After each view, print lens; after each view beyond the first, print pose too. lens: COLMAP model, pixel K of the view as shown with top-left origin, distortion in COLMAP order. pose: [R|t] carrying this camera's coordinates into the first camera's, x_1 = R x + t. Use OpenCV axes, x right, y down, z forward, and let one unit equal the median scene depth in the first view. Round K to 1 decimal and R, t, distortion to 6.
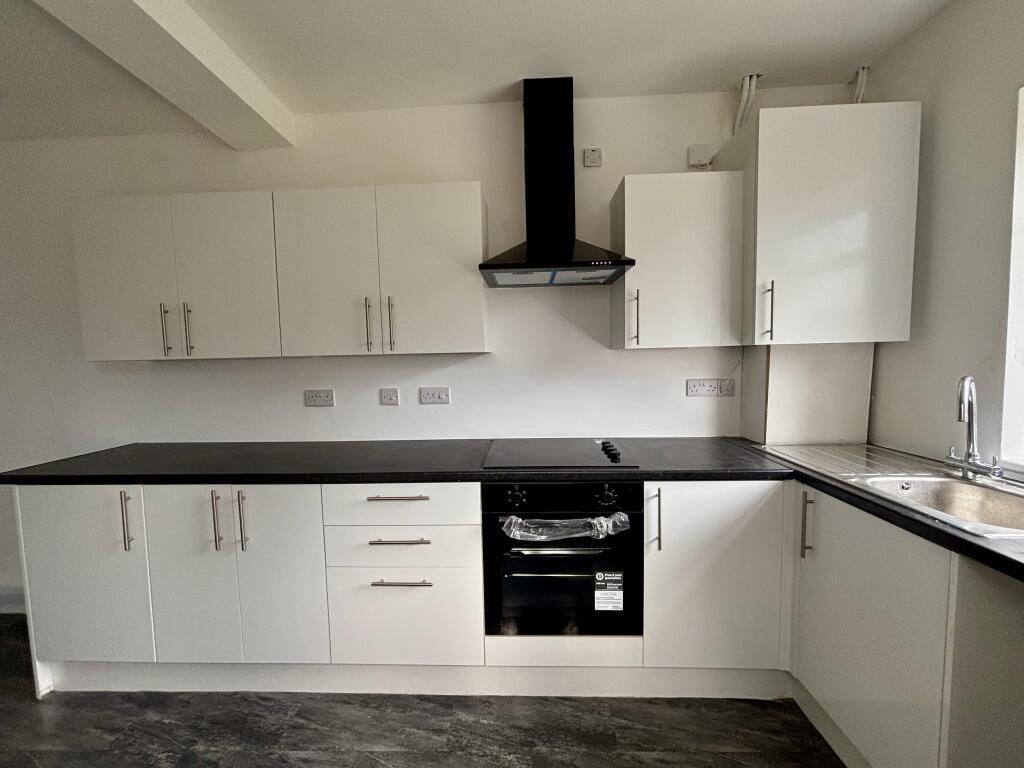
lens RADIAL K [[410.3, 0, 512.0], [0, 410.3, 384.0], [0, 0, 1]] dist [-0.001164, 0.000084]
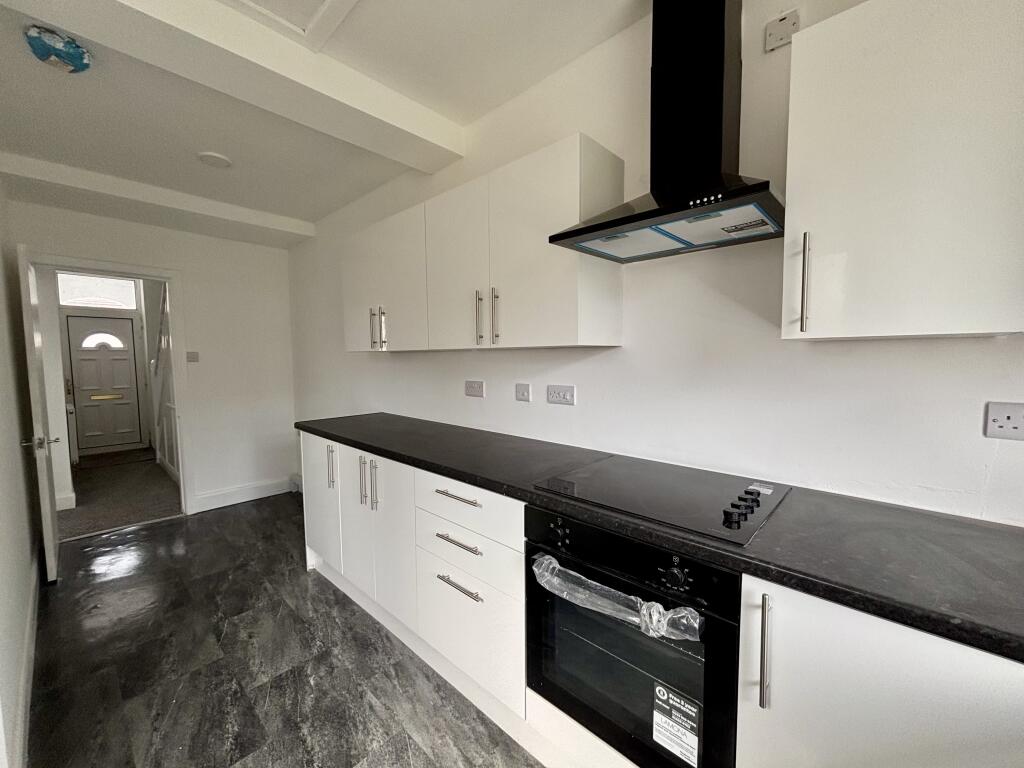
lens RADIAL K [[413.5, 0, 512.0], [0, 413.5, 384.0], [0, 0, 1]] dist [-0.002583, -0.000090]
pose [[0.751231, 0.061286, -0.657188, 0.423006], [-0.053749, 0.998053, 0.031633, -0.023233], [0.657847, 0.011560, 0.753063, 0.343812]]
